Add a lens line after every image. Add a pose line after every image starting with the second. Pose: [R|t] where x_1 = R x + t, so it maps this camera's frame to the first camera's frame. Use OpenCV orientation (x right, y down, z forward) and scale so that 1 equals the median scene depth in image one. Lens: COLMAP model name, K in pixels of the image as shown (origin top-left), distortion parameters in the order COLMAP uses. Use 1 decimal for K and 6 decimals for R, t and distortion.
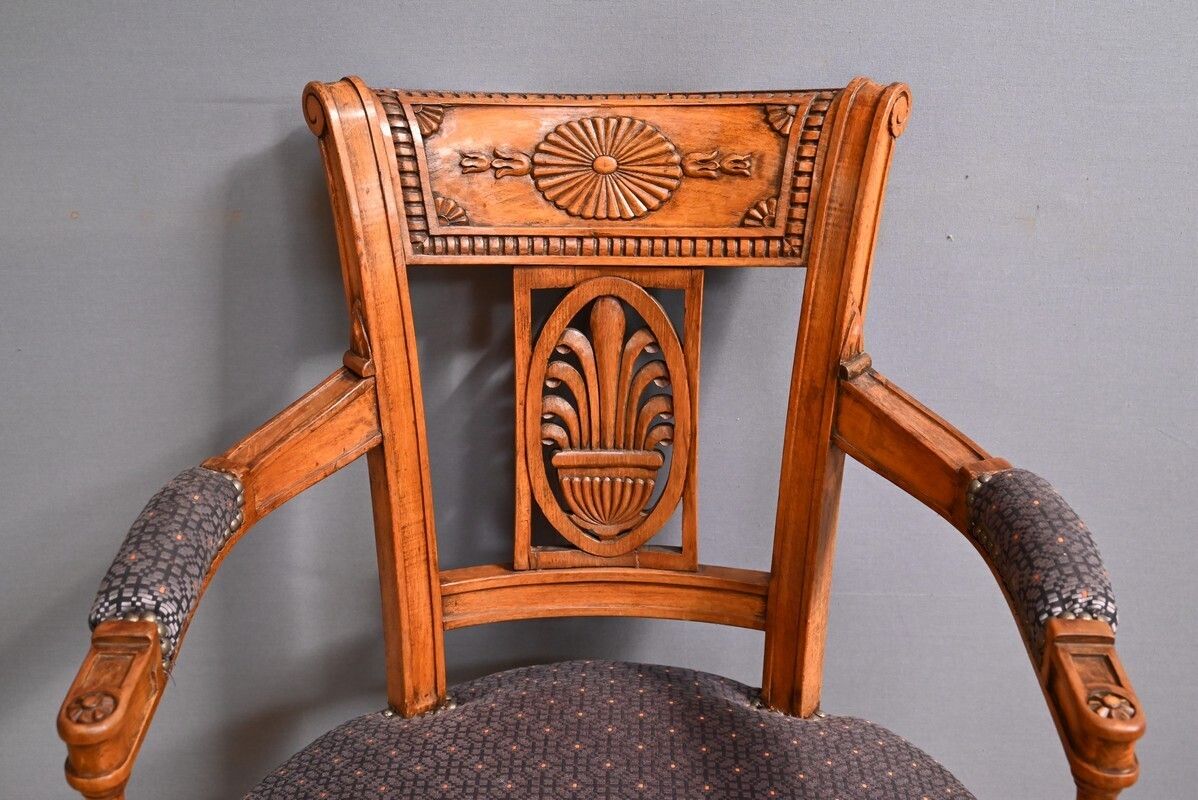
lens RADIAL K [[1586.3, 0, 605.4], [0, 1586.3, 391.8], [0, 0, 1]] dist [0.008033, 0.000000]
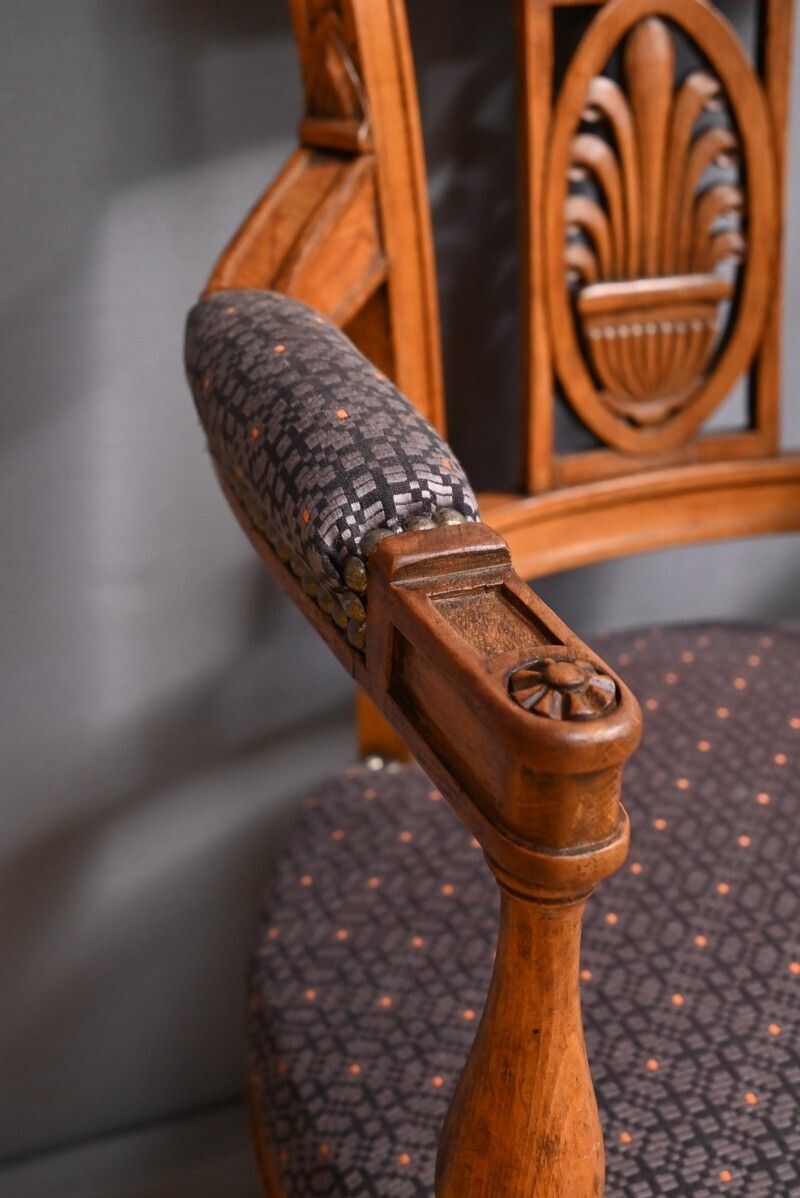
lens RADIAL K [[1715.1, 0, 399.0], [0, 1715.1, 602.5], [0, 0, 1]] dist [-0.004514, 0.000000]
pose [[0.922723, -0.165933, 0.347920, -0.374279], [0.142656, 0.985517, 0.091681, 0.092615], [-0.358094, -0.034964, 0.933031, 0.427103]]
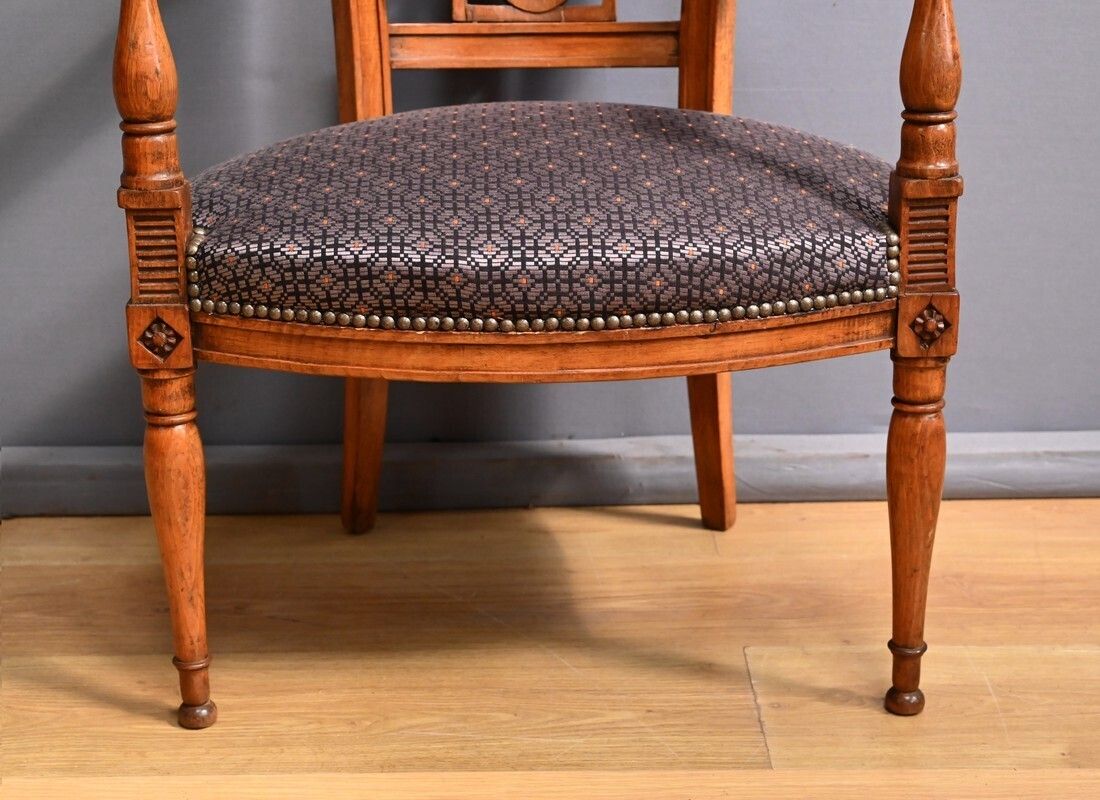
lens RADIAL K [[1972.2, 0, 557.8], [0, 1972.2, 405.0], [0, 0, 1]] dist [0.004710, 0.000000]
pose [[0.999536, -0.020945, 0.022126, -0.021634], [0.023571, 0.991750, -0.126002, 0.605044], [-0.019305, 0.126465, 0.991783, -0.375013]]
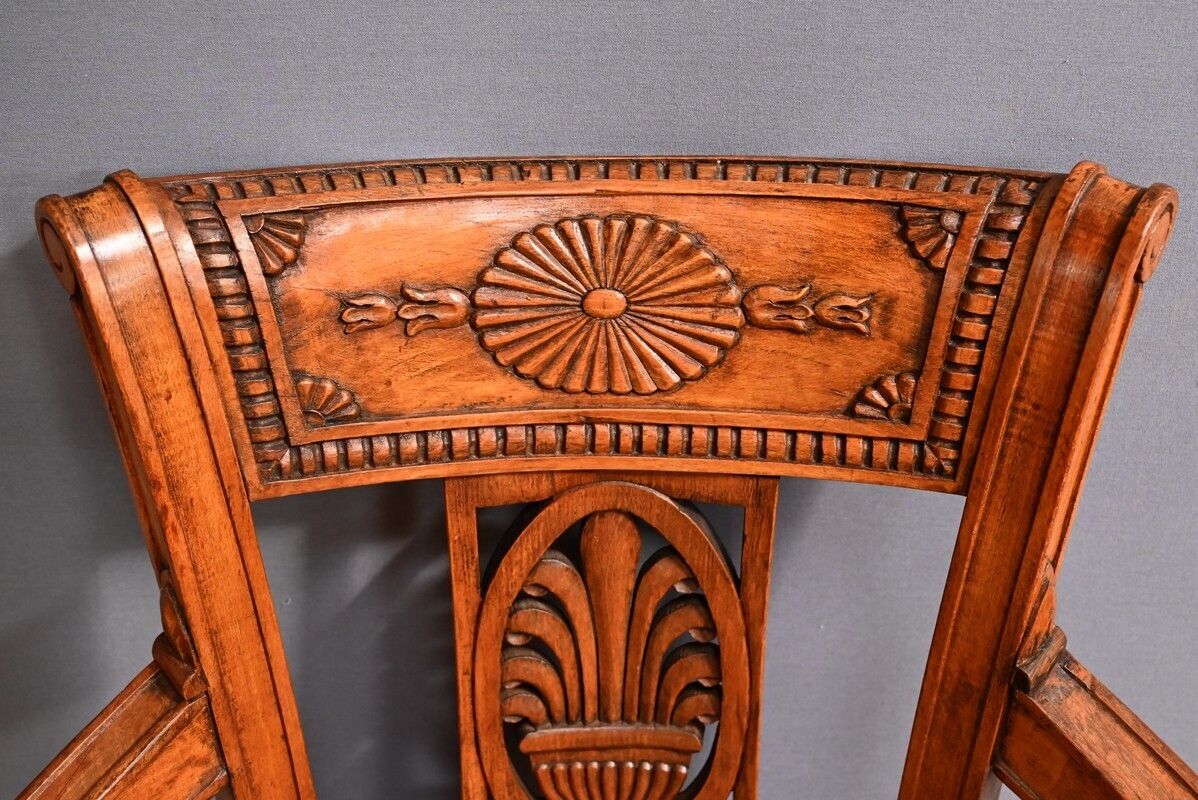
lens RADIAL K [[1715.1, 0, 606.2], [0, 1715.1, 402.4], [0, 0, 1]] dist [-0.004514, 0.000000]
pose [[0.999974, -0.006771, 0.002369, -0.001330], [0.005943, 0.966905, 0.255067, -0.269217], [-0.004018, -0.255047, 0.966920, 0.425677]]
